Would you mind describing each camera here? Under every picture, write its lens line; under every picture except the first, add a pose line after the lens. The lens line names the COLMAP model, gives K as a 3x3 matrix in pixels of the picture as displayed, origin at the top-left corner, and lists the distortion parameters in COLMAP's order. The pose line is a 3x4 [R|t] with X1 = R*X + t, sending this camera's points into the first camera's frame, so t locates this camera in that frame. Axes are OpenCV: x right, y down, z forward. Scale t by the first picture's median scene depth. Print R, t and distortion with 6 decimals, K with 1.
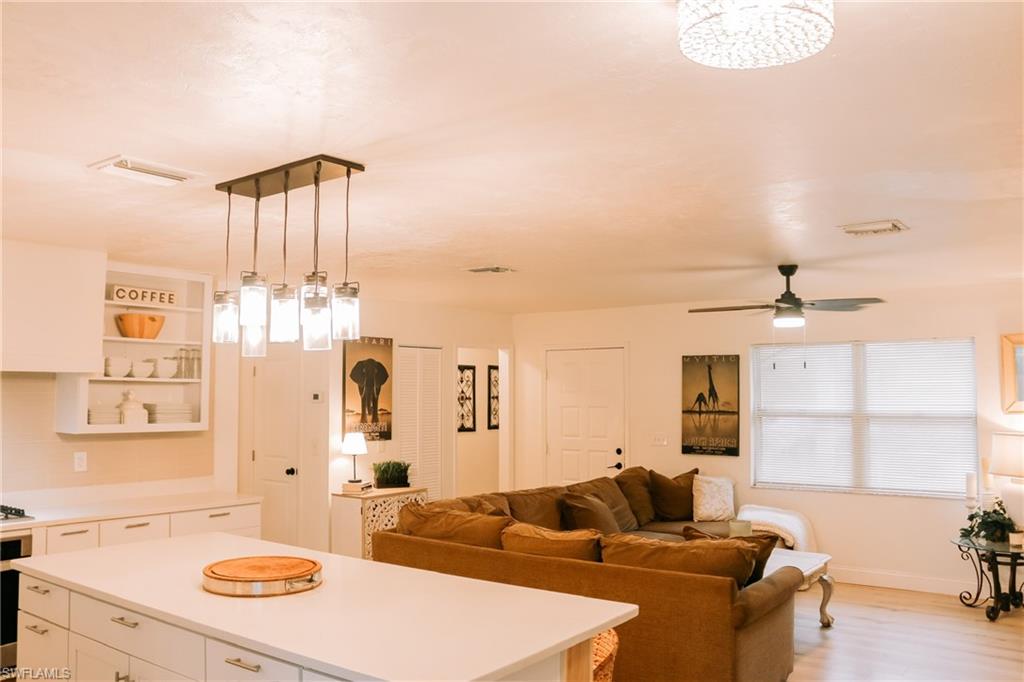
lens RADIAL K [[845.5, 0, 512.0], [0, 845.5, 341.0], [0, 0, 1]] dist [-0.158878, 0.138468]
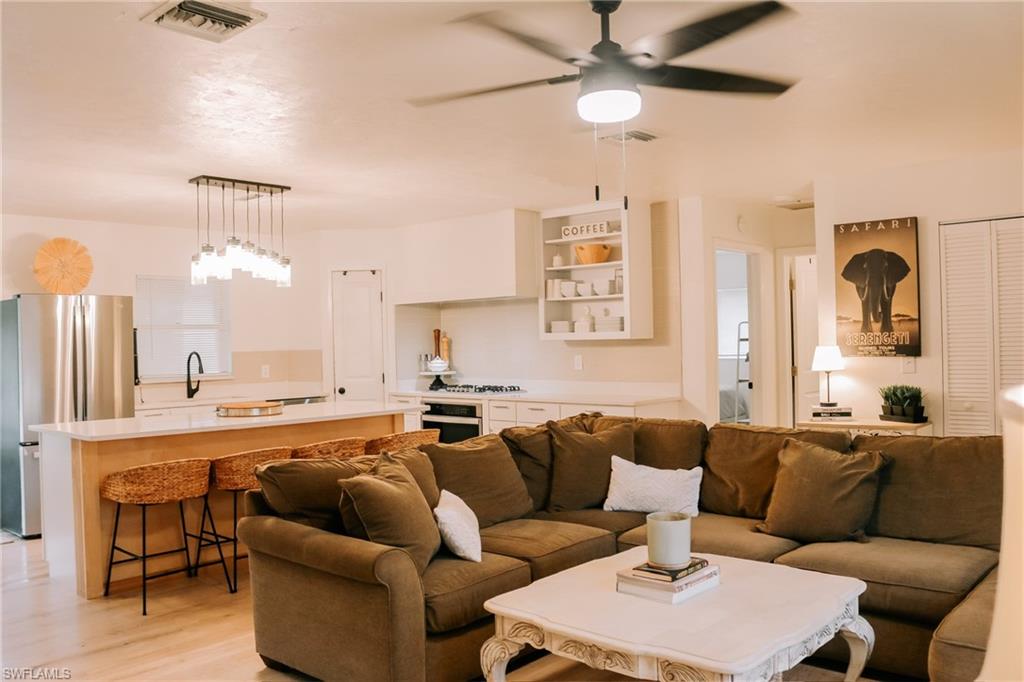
lens RADIAL K [[845.5, 0, 512.0], [0, 845.5, 341.0], [0, 0, 1]] dist [-0.158878, 0.138468]
pose [[-0.097628, 0.001717, -0.995221, 0.600555], [0.083432, 0.996492, -0.006466, 0.080527], [0.991720, -0.083665, -0.097429, 0.731490]]
